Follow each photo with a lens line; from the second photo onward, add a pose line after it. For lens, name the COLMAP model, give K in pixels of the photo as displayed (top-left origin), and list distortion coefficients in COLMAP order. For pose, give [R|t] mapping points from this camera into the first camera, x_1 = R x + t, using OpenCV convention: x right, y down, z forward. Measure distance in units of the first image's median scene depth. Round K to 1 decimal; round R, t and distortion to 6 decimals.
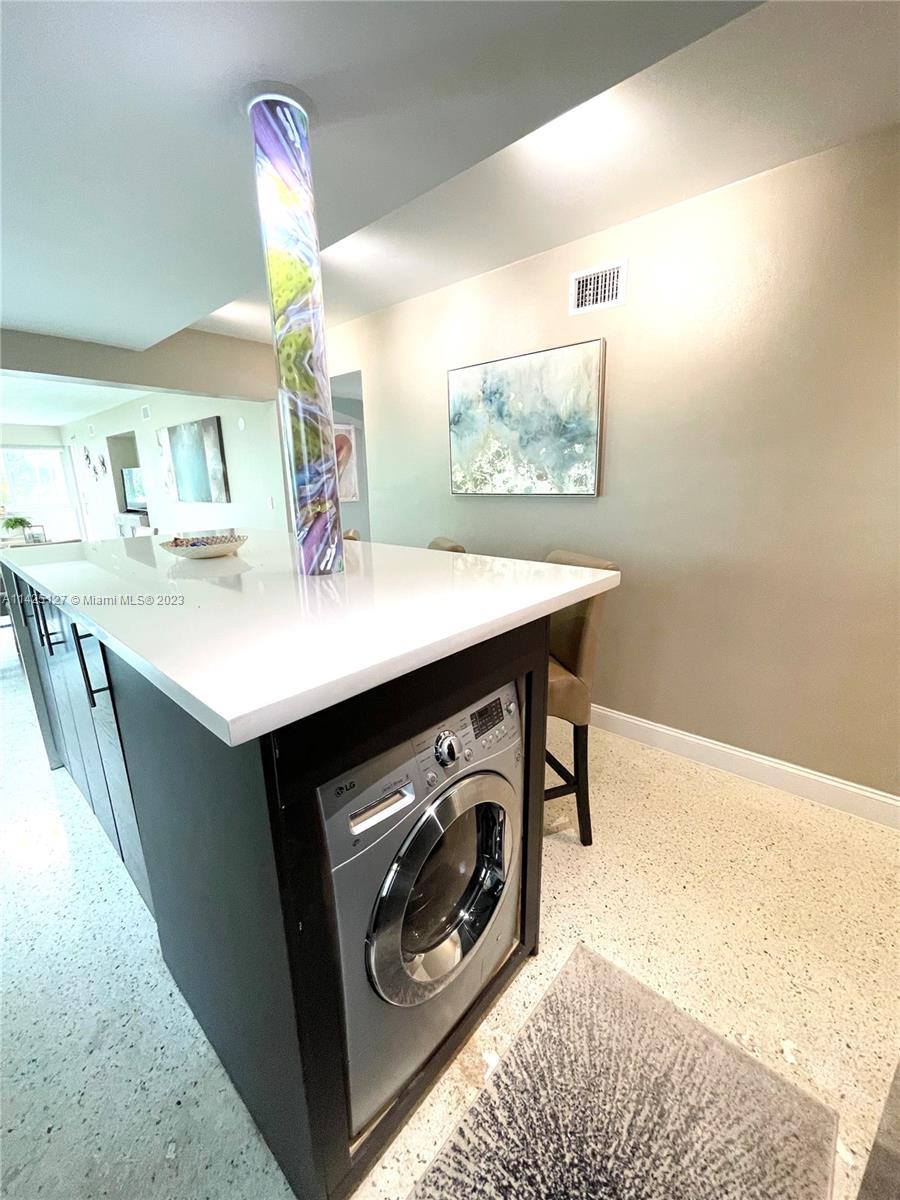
lens RADIAL K [[489.6, 0, 430.2], [0, 489.6, 598.2], [0, 0, 1]] dist [-0.002423, -0.000438]
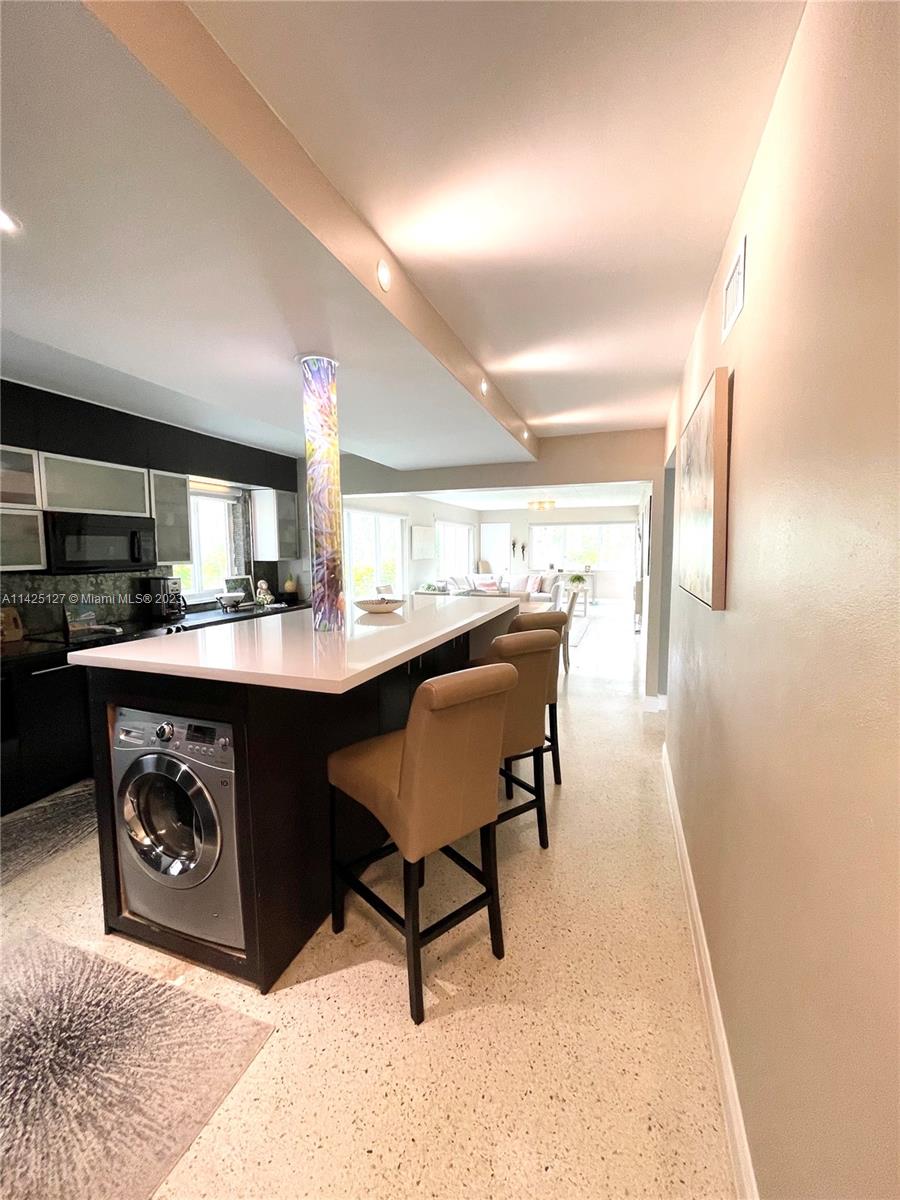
lens RADIAL K [[489.6, 0, 454.0], [0, 489.6, 599.2], [0, 0, 1]] dist [-0.002423, -0.000438]
pose [[0.384449, 0.119017, -0.915442, 1.302274], [-0.234056, 0.971818, 0.028053, -0.284167], [0.892982, 0.203480, 0.401471, 0.759258]]
